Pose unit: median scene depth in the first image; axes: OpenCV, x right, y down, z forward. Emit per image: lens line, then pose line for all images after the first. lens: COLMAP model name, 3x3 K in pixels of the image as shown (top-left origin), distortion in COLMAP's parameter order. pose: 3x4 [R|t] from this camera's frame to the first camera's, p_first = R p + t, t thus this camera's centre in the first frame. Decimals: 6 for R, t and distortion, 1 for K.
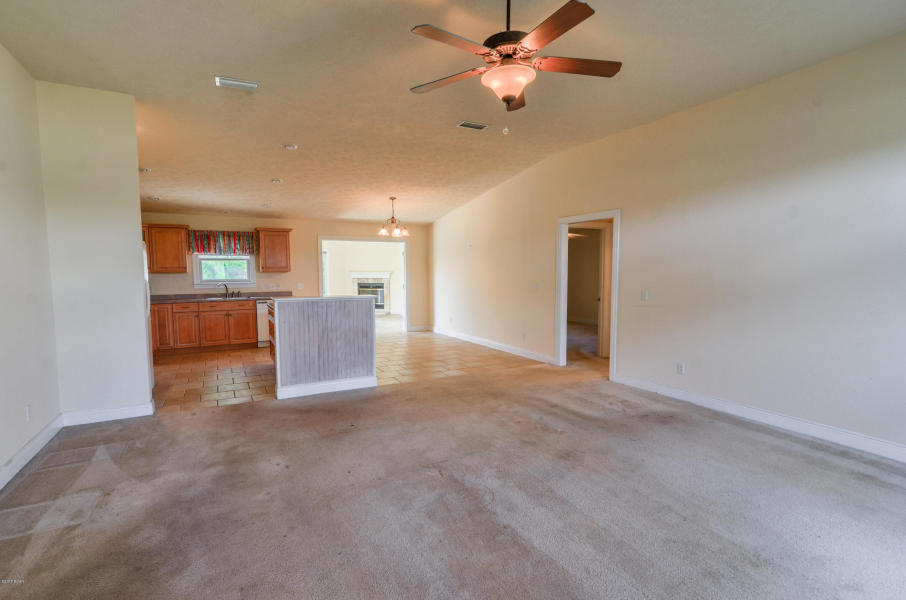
lens RADIAL K [[435.7, 0, 450.7], [0, 435.7, 306.5], [0, 0, 1]] dist [-0.001609, 0.000307]
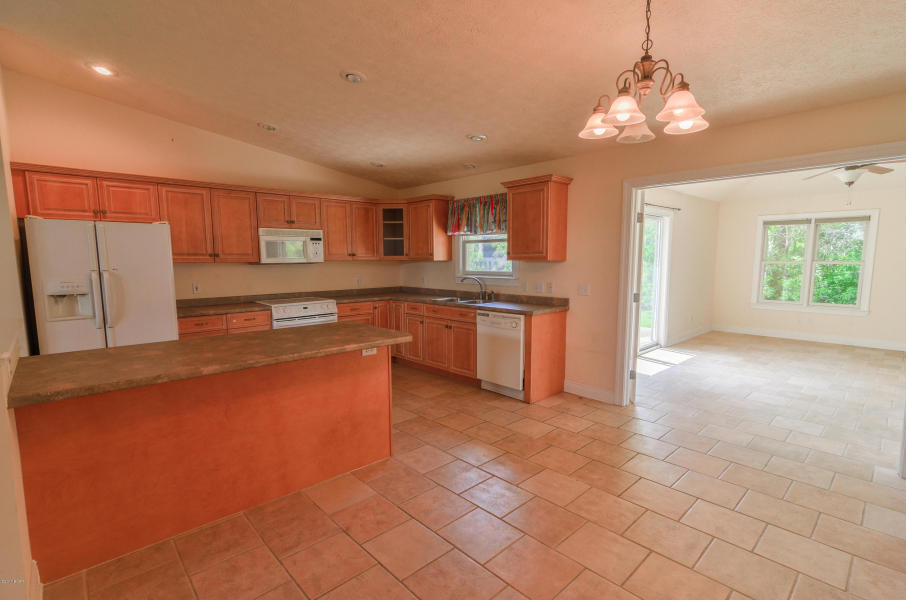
lens RADIAL K [[432.3, 0, 450.6], [0, 432.3, 307.0], [0, 0, 1]] dist [-0.001474, 0.000580]
pose [[0.258309, 0.113709, -0.959347, 0.105340], [-0.076758, 0.992325, 0.096951, -0.073596], [0.963008, 0.048594, 0.265055, 0.841192]]
